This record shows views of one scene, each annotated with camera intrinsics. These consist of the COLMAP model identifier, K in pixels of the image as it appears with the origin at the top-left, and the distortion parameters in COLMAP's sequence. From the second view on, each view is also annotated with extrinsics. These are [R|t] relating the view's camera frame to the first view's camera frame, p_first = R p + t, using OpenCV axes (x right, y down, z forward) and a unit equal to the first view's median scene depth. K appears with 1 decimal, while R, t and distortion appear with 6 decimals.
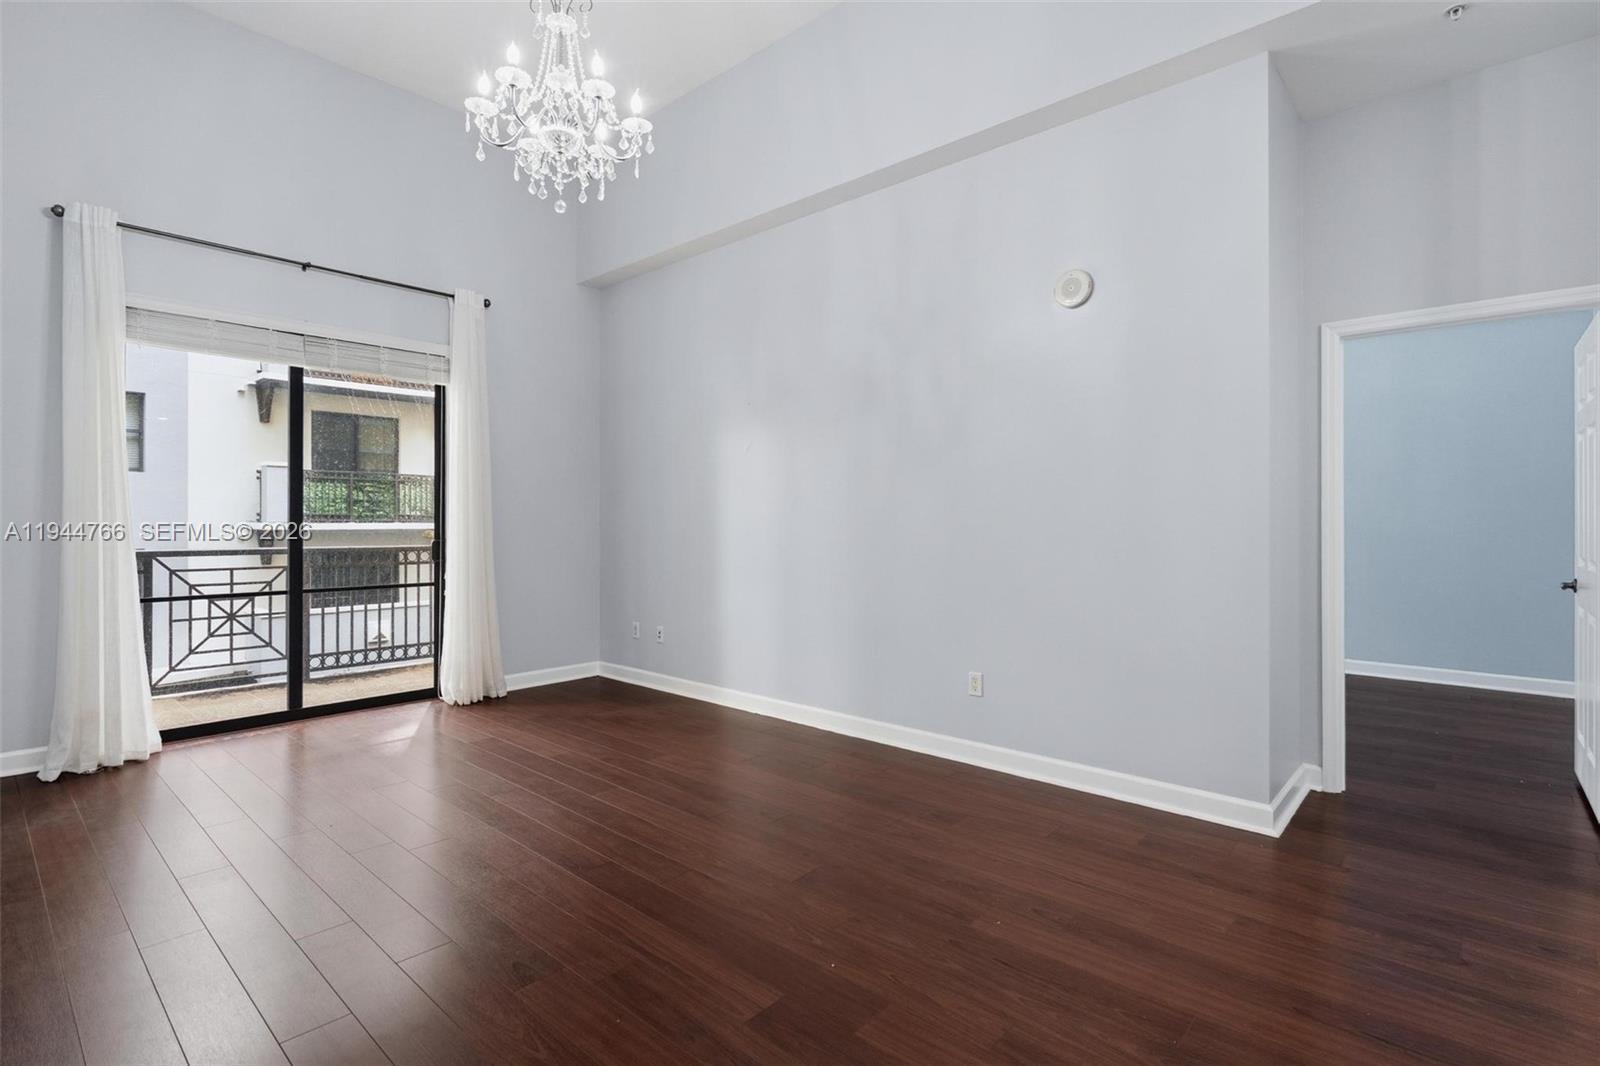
lens RADIAL K [[754.3, 0, 803.9], [0, 754.3, 533.8], [0, 0, 1]] dist [-0.004814, -0.000264]
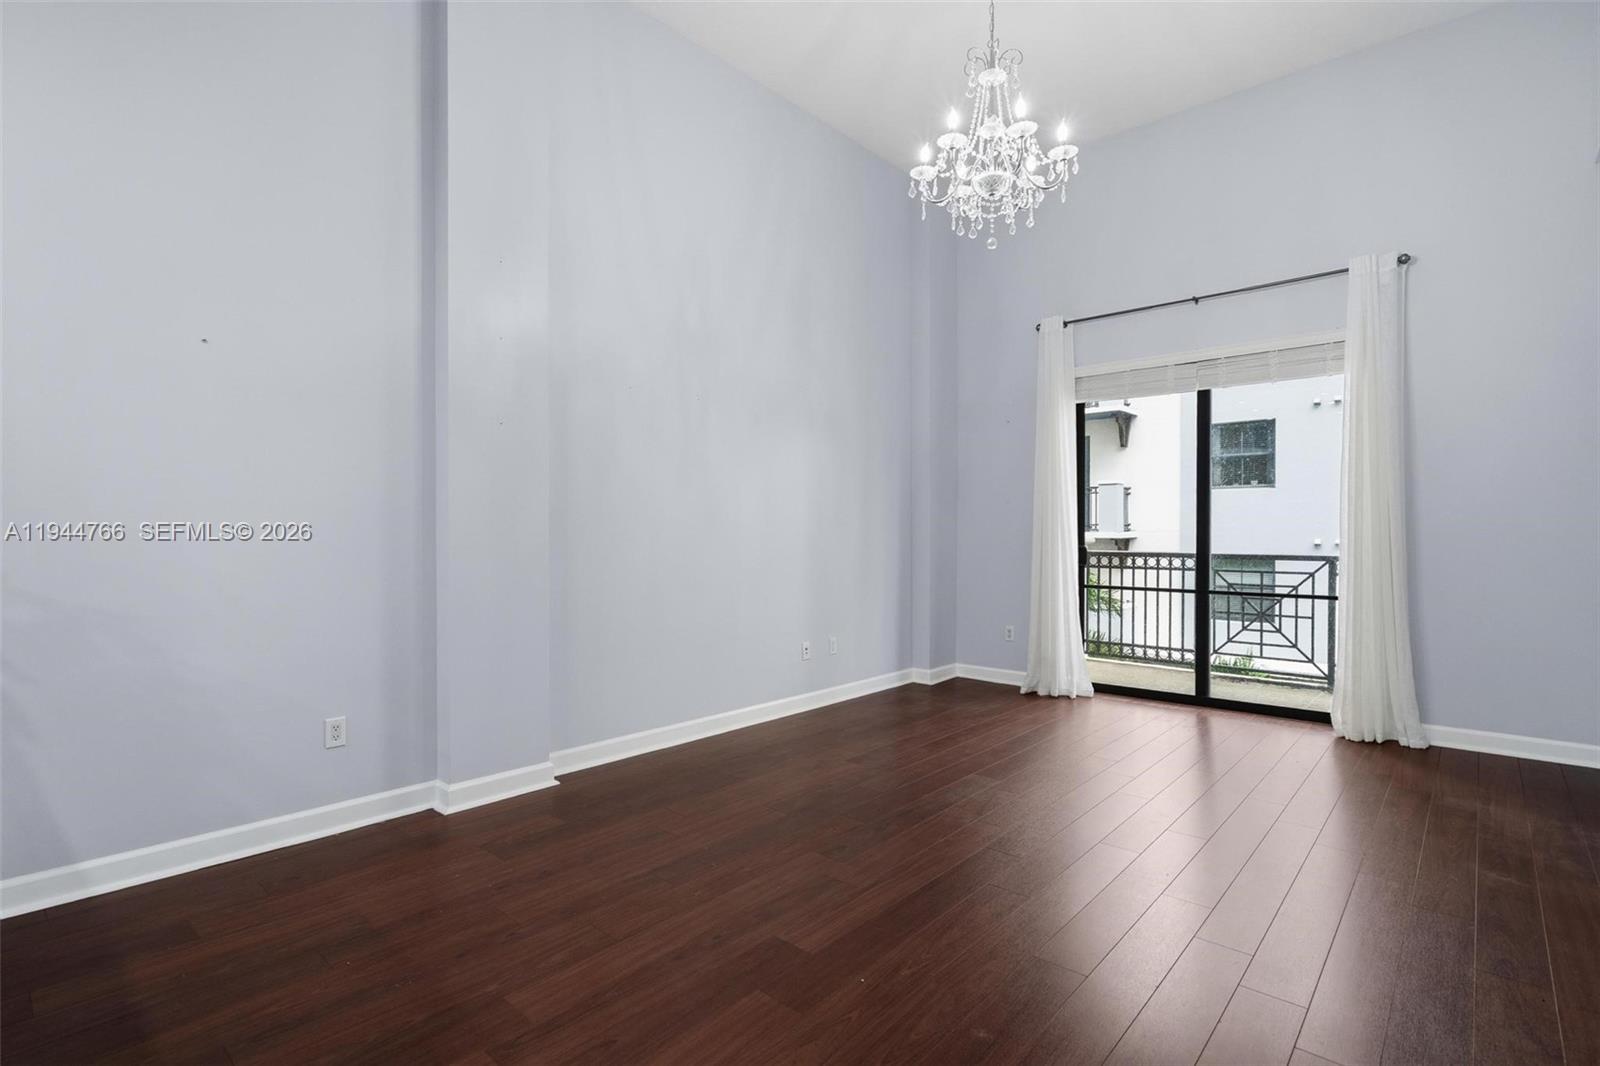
lens RADIAL K [[754.3, 0, 803.9], [0, 754.3, 533.8], [0, 0, 1]] dist [-0.004814, -0.000264]
pose [[-0.008870, 0.008015, -0.999929, 0.428289], [-0.016952, 0.999823, 0.008164, -0.007886], [0.999817, 0.017023, -0.008732, 0.404318]]
